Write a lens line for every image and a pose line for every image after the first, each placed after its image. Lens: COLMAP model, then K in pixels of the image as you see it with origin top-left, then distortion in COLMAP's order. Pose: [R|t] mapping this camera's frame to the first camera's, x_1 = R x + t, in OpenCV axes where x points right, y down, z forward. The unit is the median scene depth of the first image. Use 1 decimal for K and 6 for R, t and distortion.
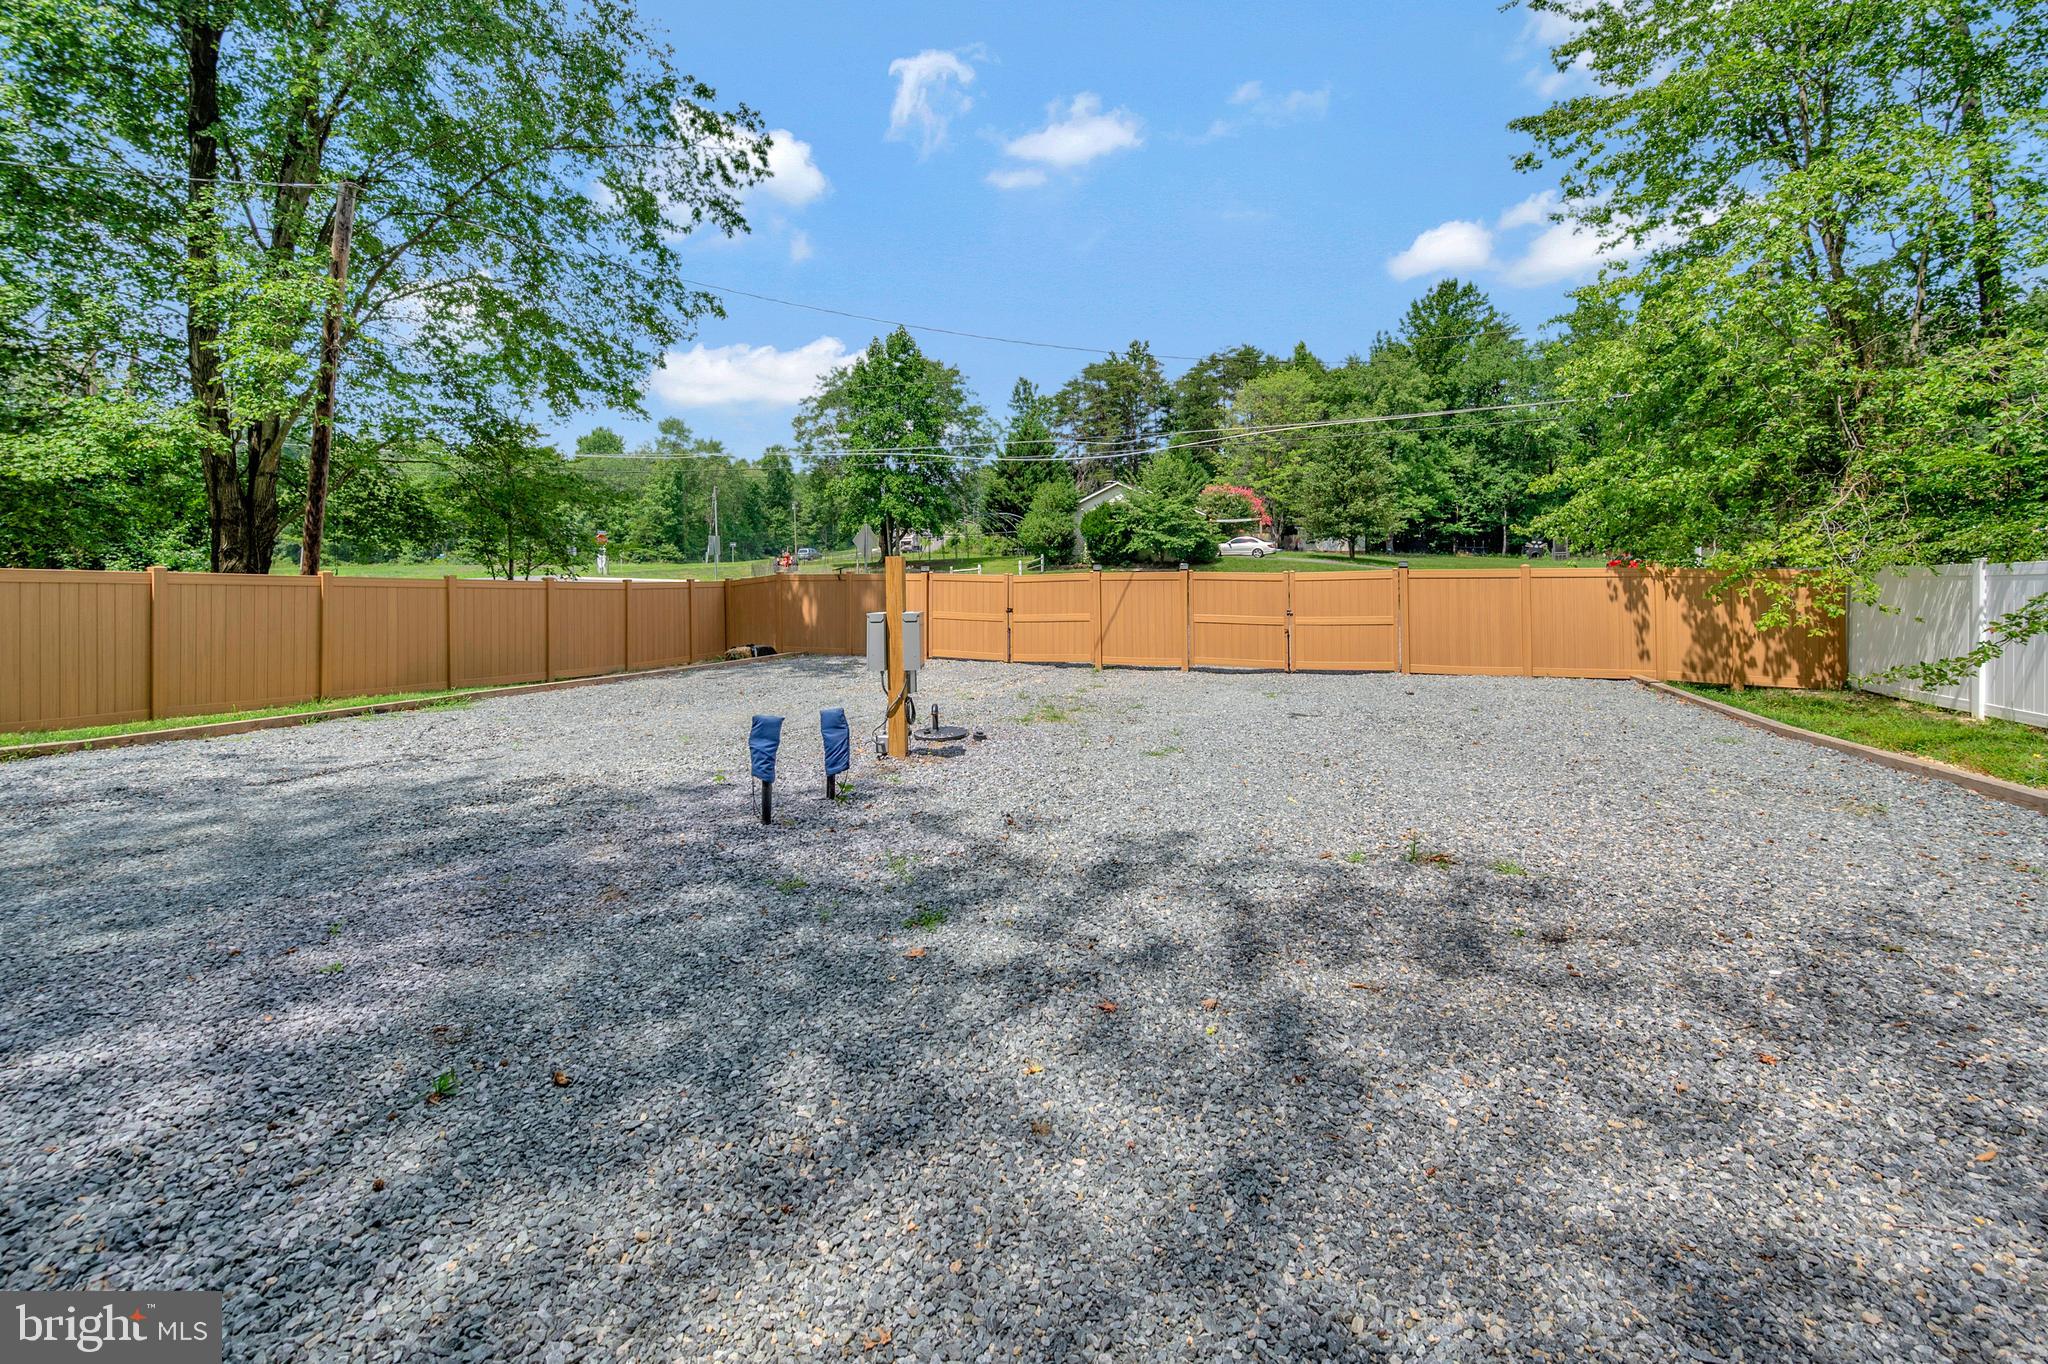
lens RADIAL K [[822.8, 0, 1029.8], [0, 822.8, 556.3], [0, 0, 1]] dist [0.001686, 0.000027]
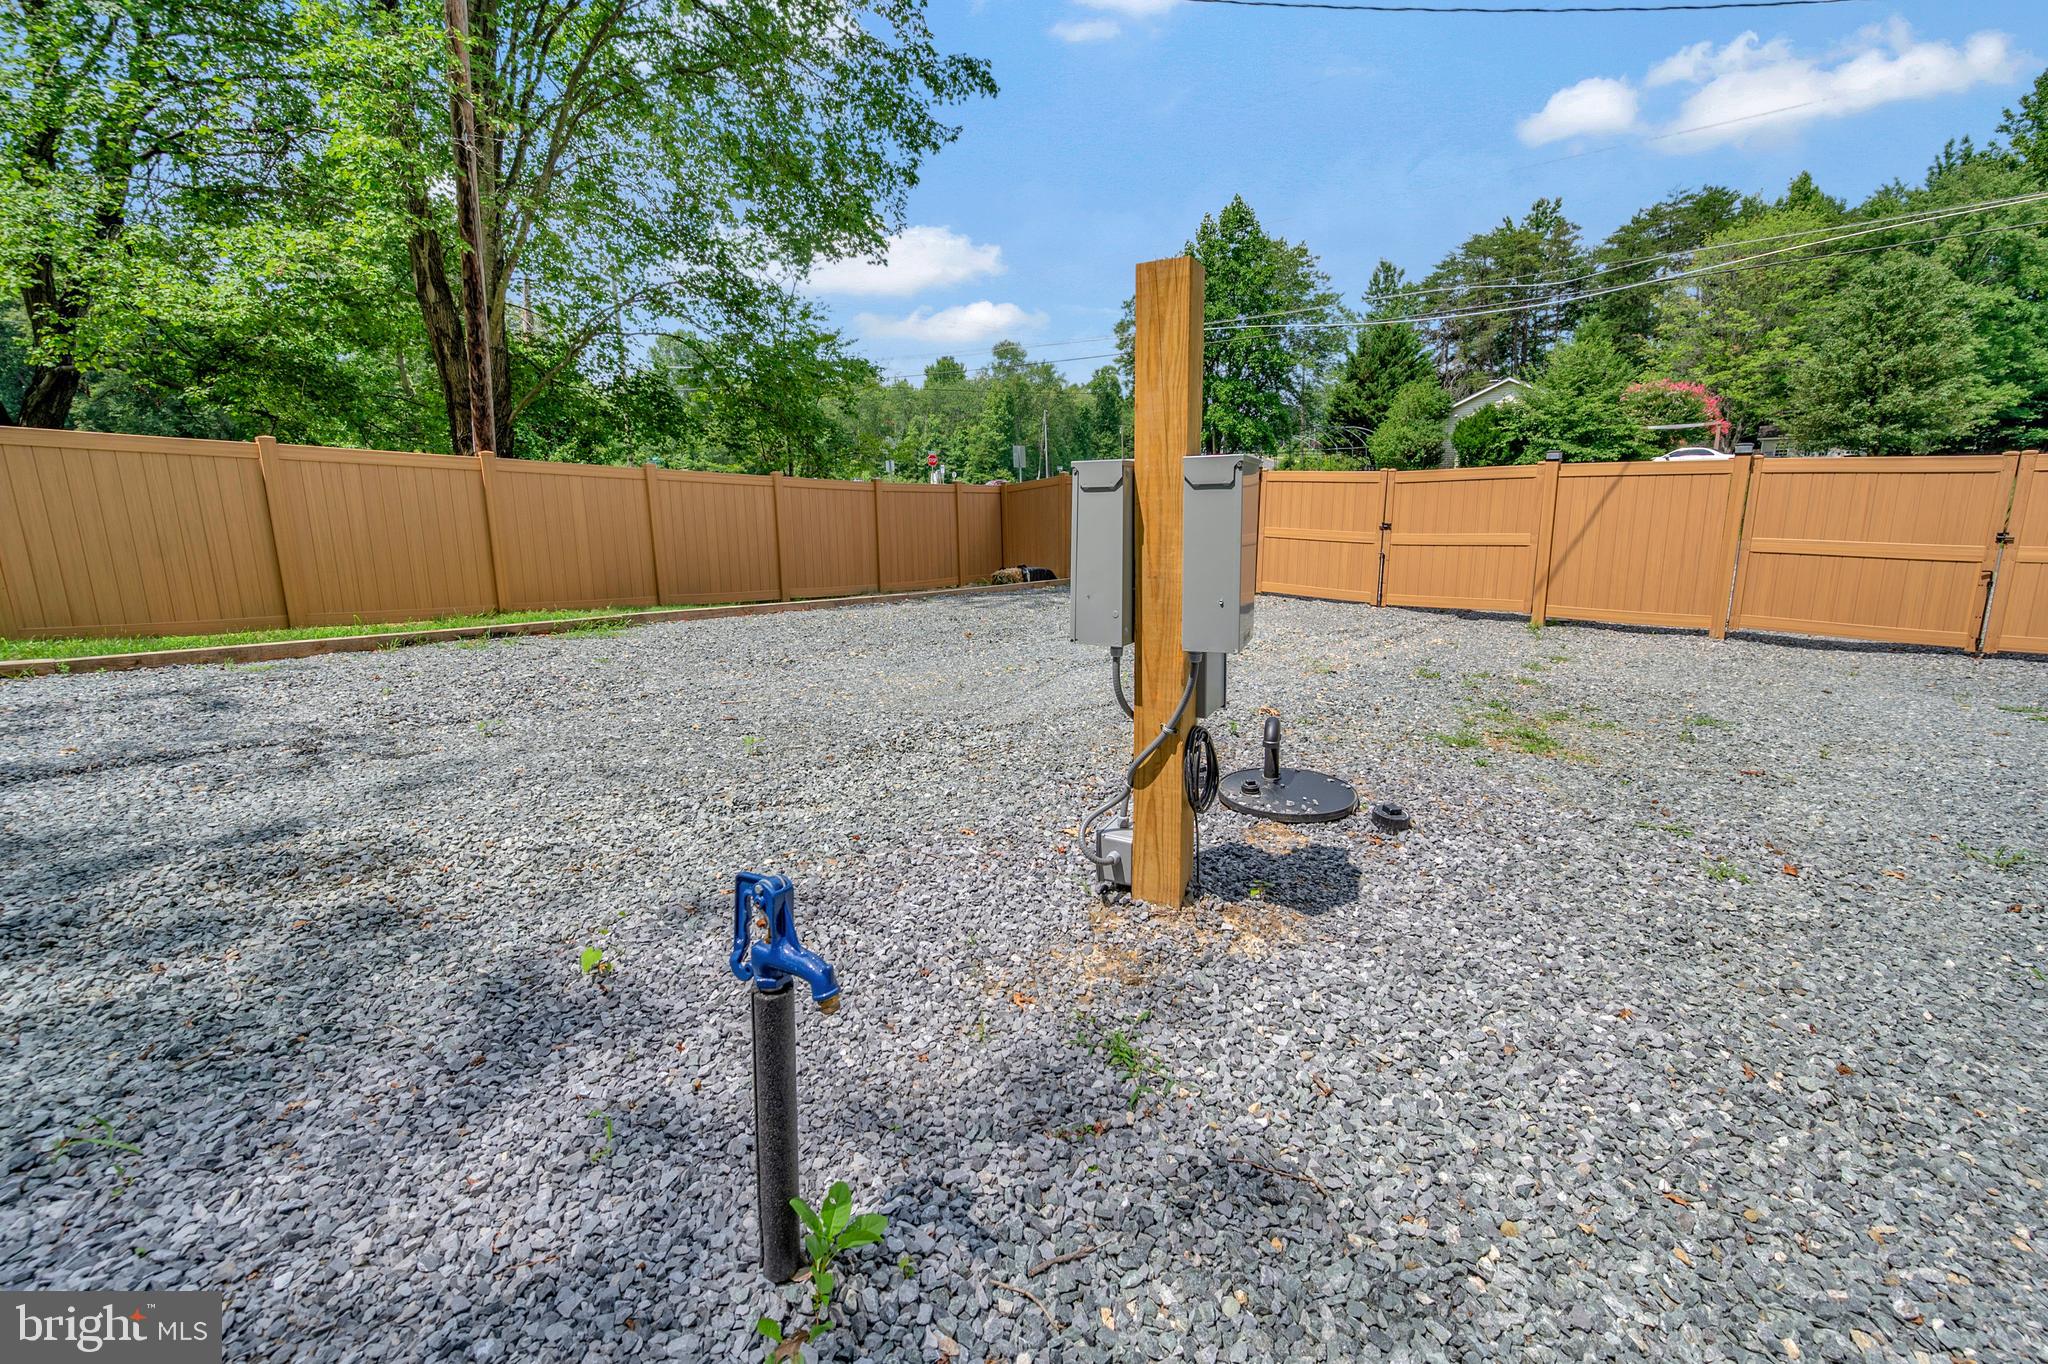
lens RADIAL K [[800.7, 0, 1062.5], [0, 800.7, 646.7], [0, 0, 1]] dist [-0.000435, -0.000215]
pose [[0.937002, 0.068919, -0.342458, -0.013231], [-0.000337, 0.980523, 0.196406, 0.011186], [0.349324, -0.183917, 0.918775, 0.100801]]
